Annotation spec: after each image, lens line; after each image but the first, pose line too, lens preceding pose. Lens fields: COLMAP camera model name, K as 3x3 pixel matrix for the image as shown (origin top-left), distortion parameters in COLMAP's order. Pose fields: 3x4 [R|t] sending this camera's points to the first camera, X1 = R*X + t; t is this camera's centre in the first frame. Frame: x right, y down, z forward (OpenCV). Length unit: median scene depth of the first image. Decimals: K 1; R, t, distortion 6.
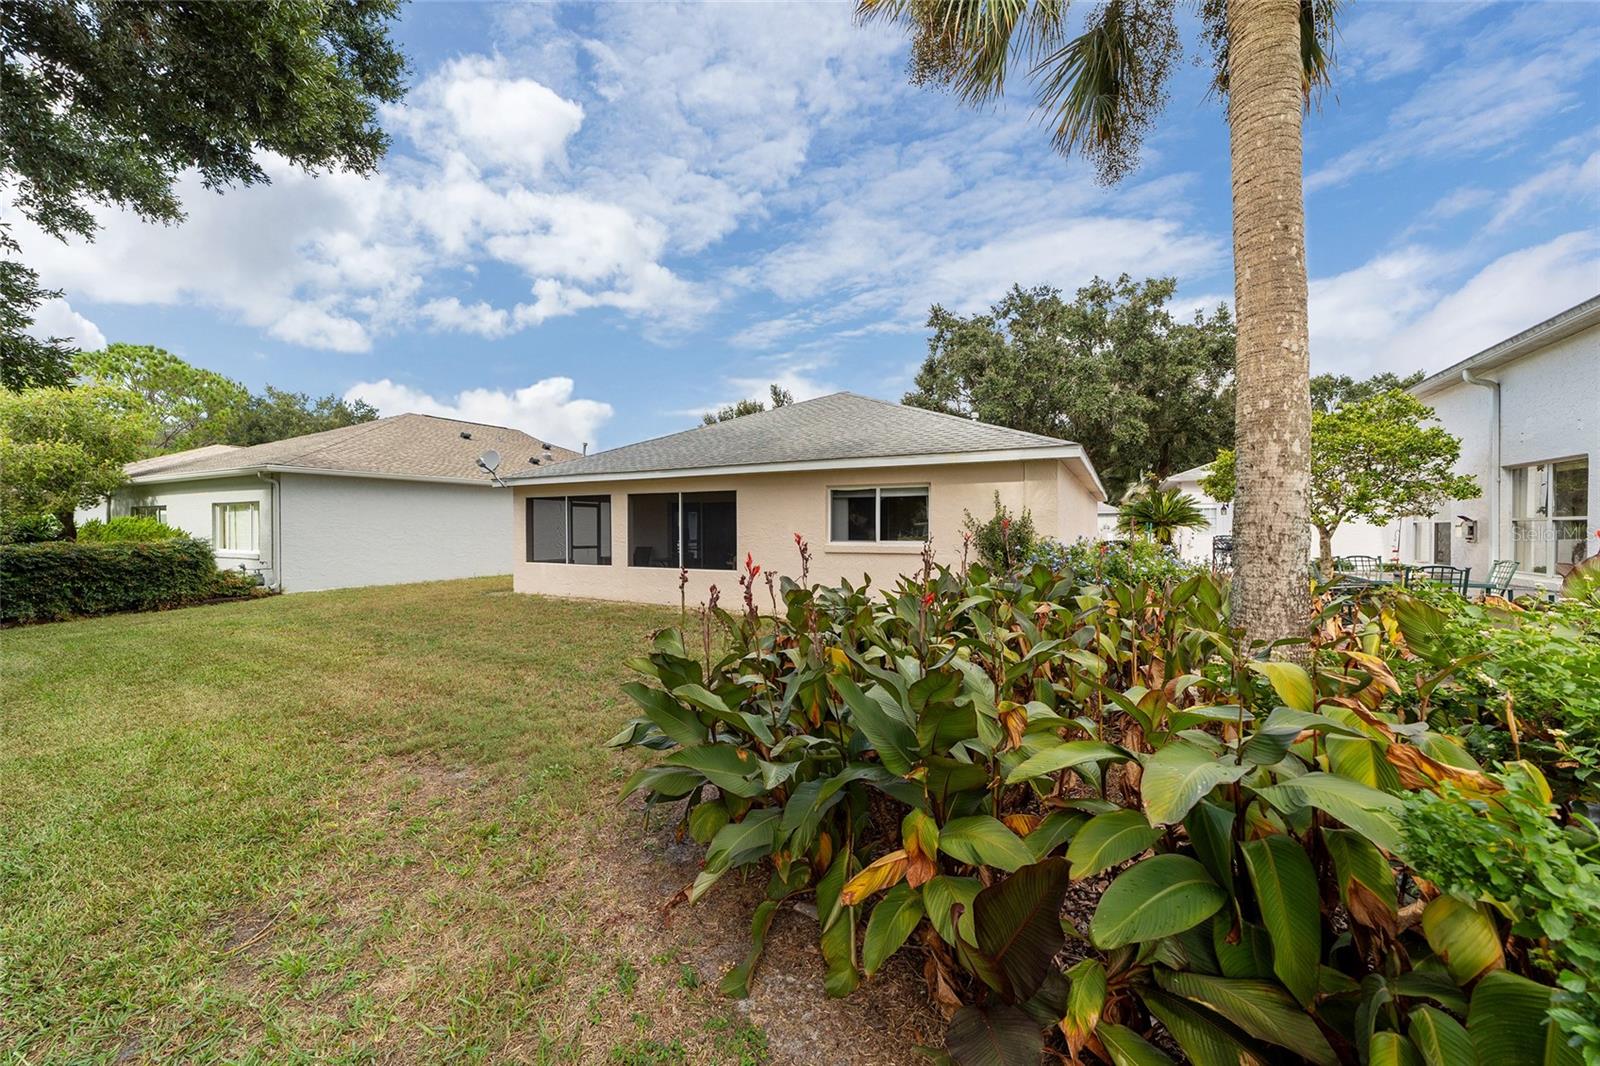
lens RADIAL K [[614.5, 0, 795.0], [0, 614.5, 538.2], [0, 0, 1]] dist [-0.002299, 0.000602]
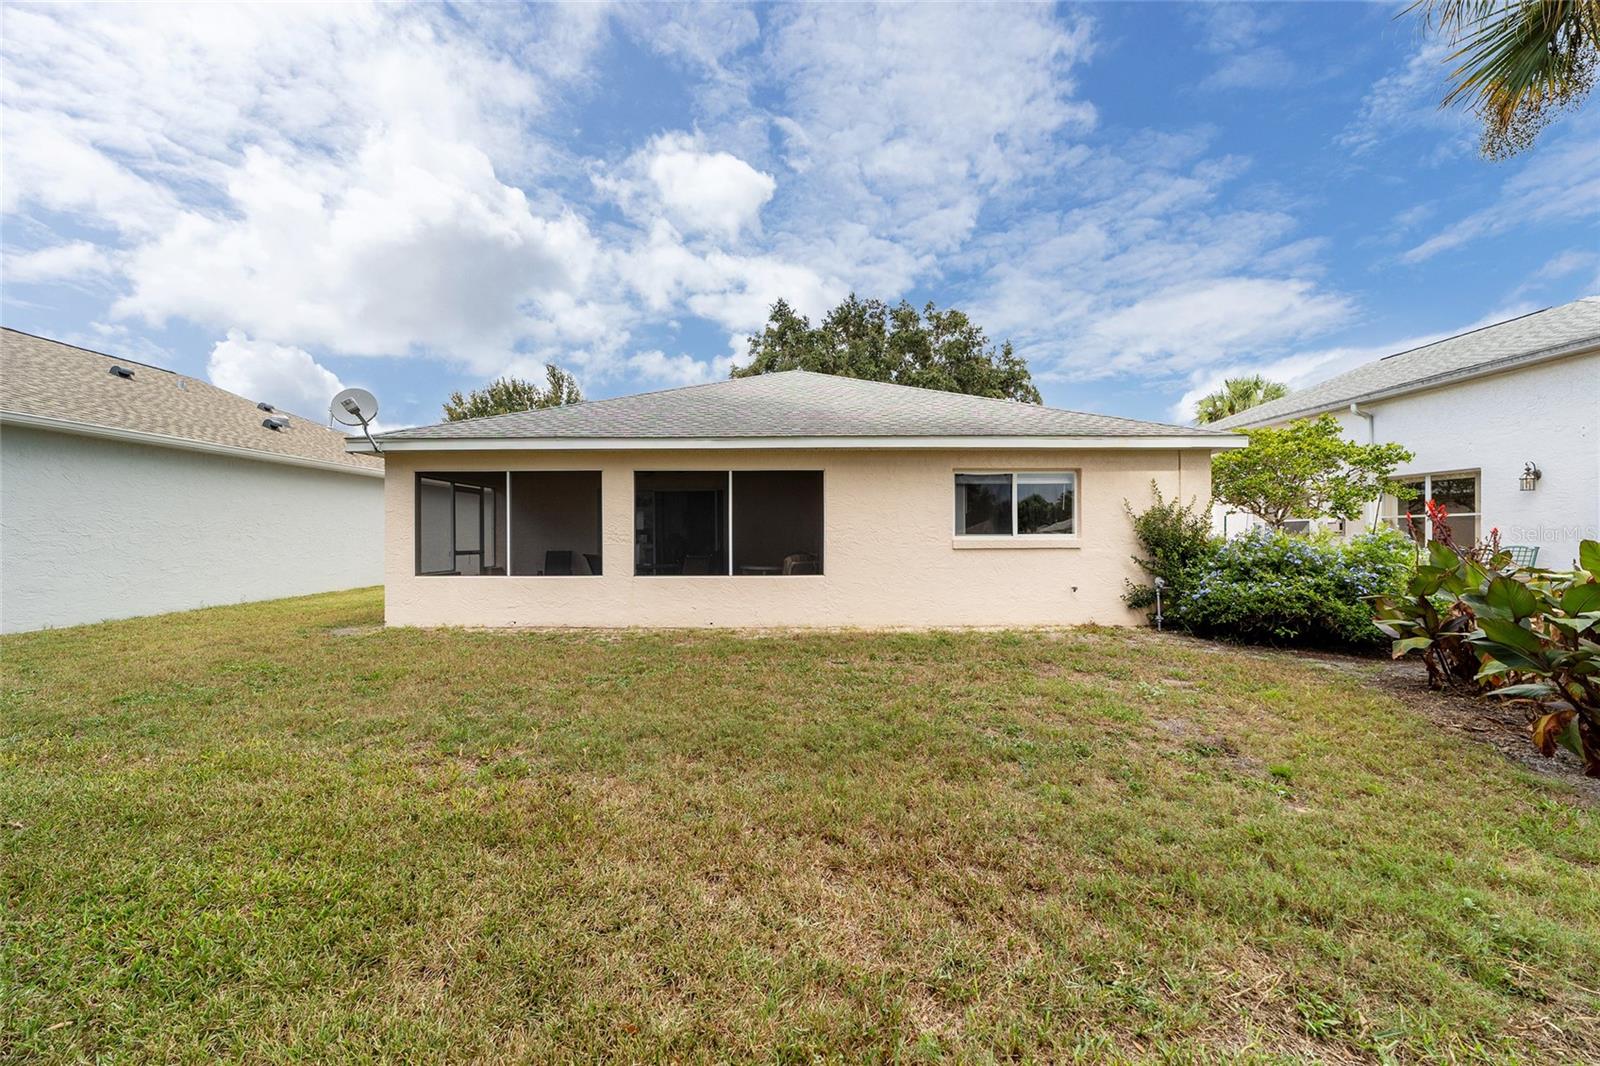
lens RADIAL K [[614.5, 0, 795.0], [0, 614.5, 538.2], [0, 0, 1]] dist [-0.002299, 0.000602]
pose [[0.878366, -0.004164, 0.477971, -0.456412], [0.010867, 0.999878, -0.011258, 0.013587], [-0.477865, 0.015083, 0.878304, 0.317935]]
